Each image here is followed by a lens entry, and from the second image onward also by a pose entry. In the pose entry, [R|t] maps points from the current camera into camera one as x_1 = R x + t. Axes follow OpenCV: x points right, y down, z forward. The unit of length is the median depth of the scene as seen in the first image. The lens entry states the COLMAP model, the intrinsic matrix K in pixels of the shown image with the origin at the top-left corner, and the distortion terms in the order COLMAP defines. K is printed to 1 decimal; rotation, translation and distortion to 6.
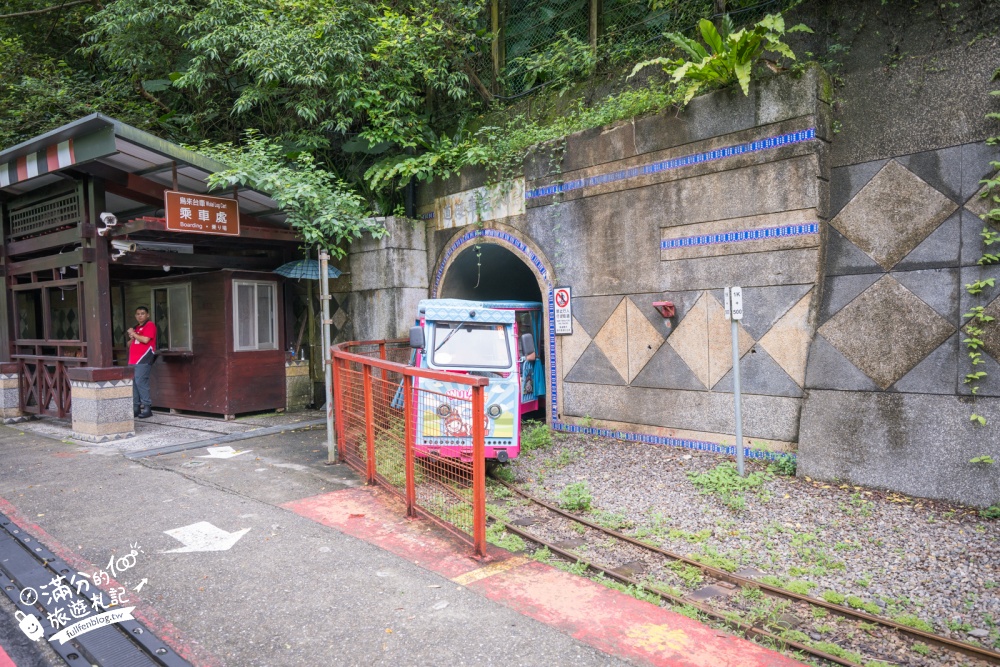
lens RADIAL K [[673.7, 0, 500.0], [0, 673.7, 333.5], [0, 0, 1]] dist [-0.004571, 0.001297]
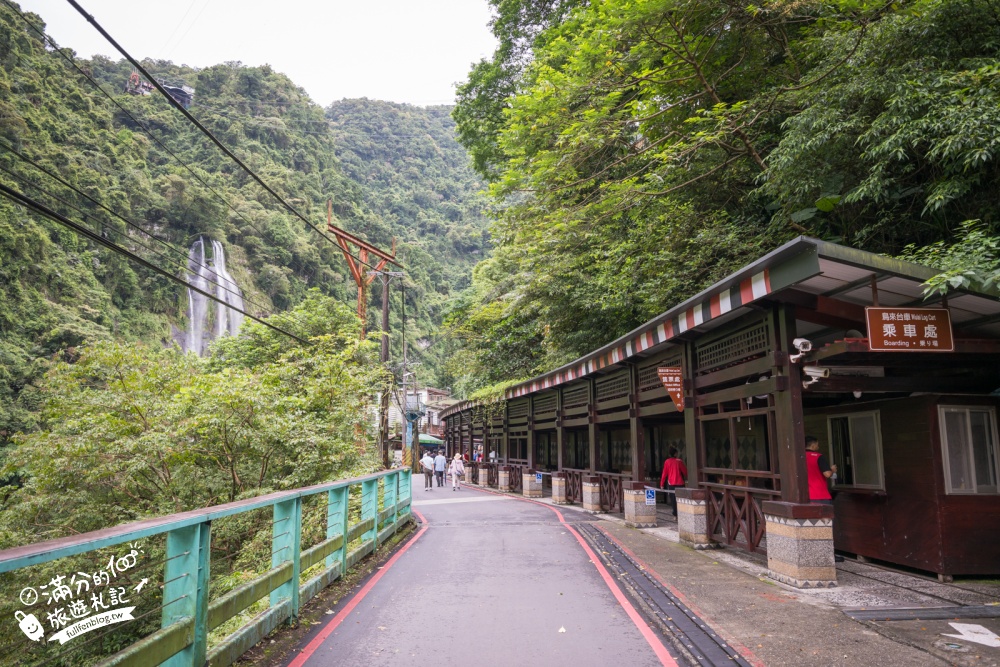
lens RADIAL K [[673.7, 0, 500.0], [0, 673.7, 333.5], [0, 0, 1]] dist [-0.004571, 0.001297]
pose [[0.662660, -0.104632, -0.741575, -0.147571], [-0.037284, 0.984356, -0.172203, -0.004889], [0.747992, 0.141761, 0.648392, 0.053009]]
